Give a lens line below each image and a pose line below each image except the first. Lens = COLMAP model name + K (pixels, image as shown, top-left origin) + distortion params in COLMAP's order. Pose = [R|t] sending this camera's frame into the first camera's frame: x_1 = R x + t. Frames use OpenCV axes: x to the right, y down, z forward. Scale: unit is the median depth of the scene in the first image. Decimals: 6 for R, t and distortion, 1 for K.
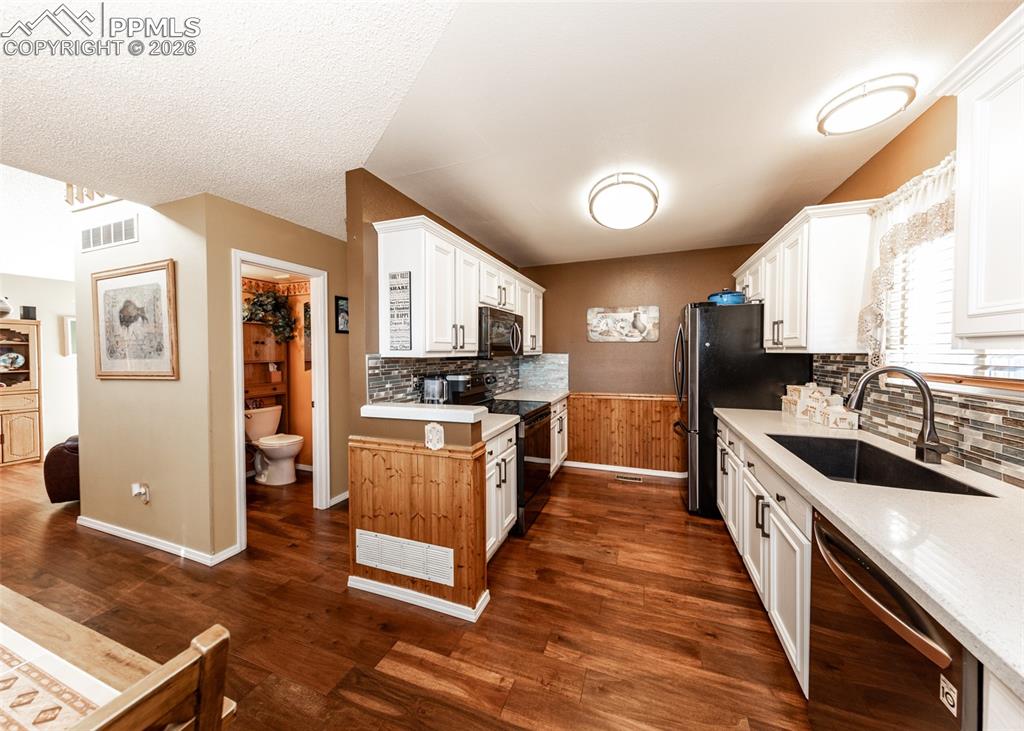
lens RADIAL K [[350.1, 0, 511.1], [0, 350.1, 358.0], [0, 0, 1]] dist [0.000294, 0.000003]
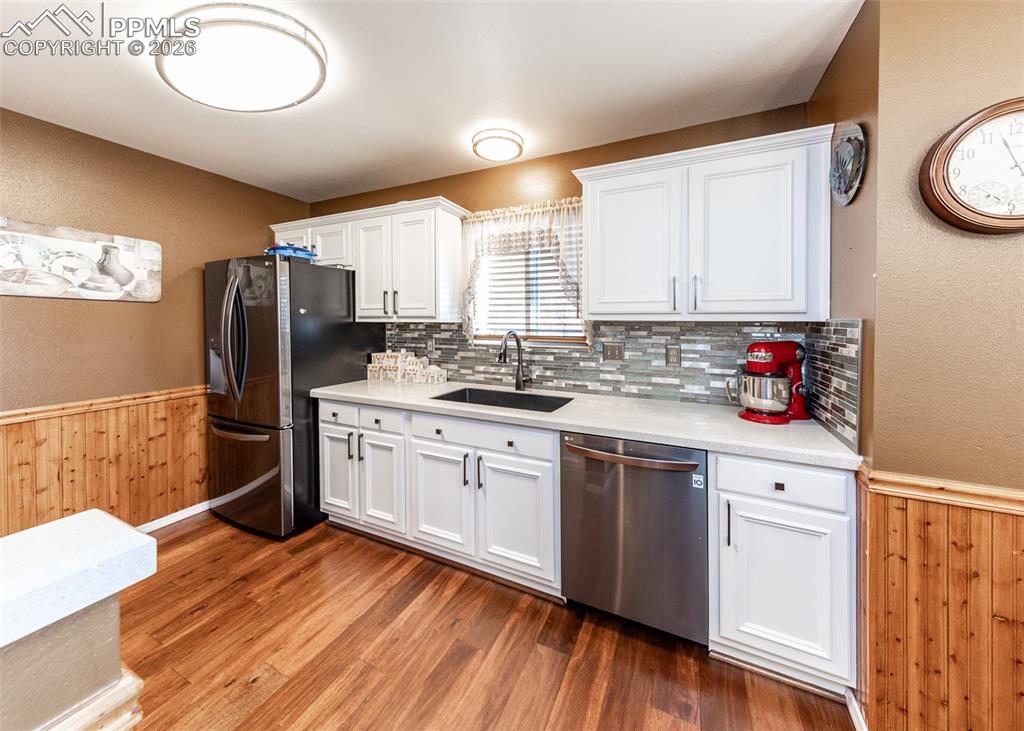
lens RADIAL K [[359.9, 0, 542.6], [0, 359.9, 323.8], [0, 0, 1]] dist [0.001984, 0.000081]
pose [[0.038326, 0.000656, 0.999265, -0.230052], [0.011519, 0.999933, -0.001098, -0.002295], [-0.999199, 0.011552, 0.038316, 0.430839]]
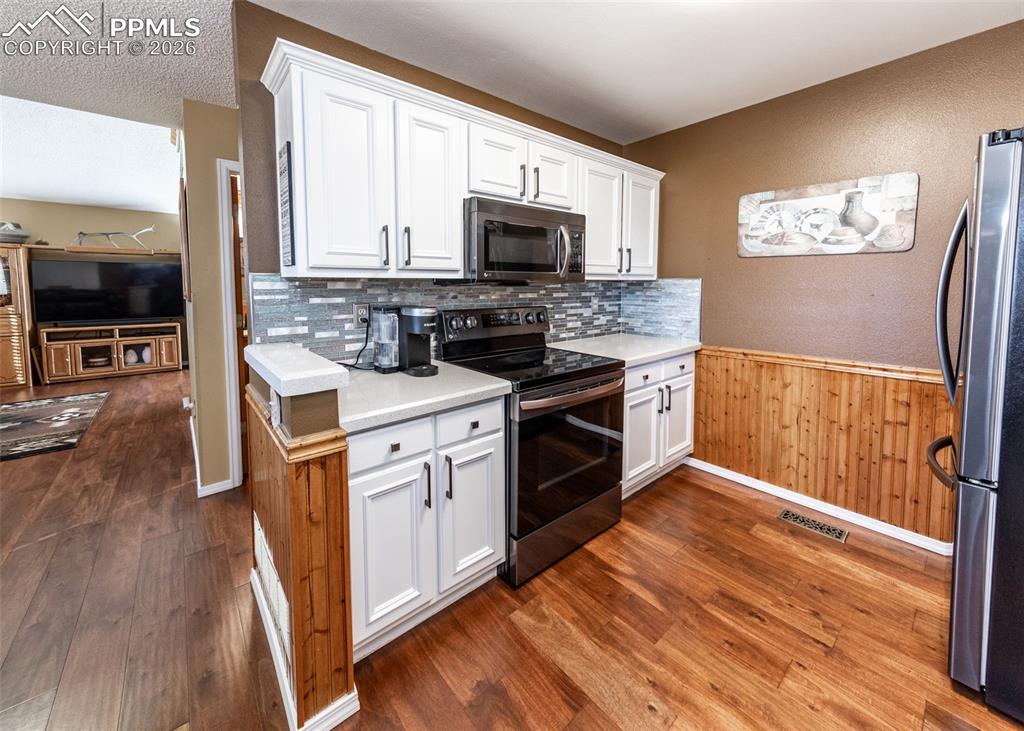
lens RADIAL K [[387.6, 0, 513.1], [0, 387.6, 305.2], [0, 0, 1]] dist [0.018180, 0.000088]
pose [[0.873651, 0.031321, -0.485544, 0.294648], [-0.011313, 0.998964, 0.044086, 0.009514], [0.486422, -0.033023, 0.873100, 0.400336]]
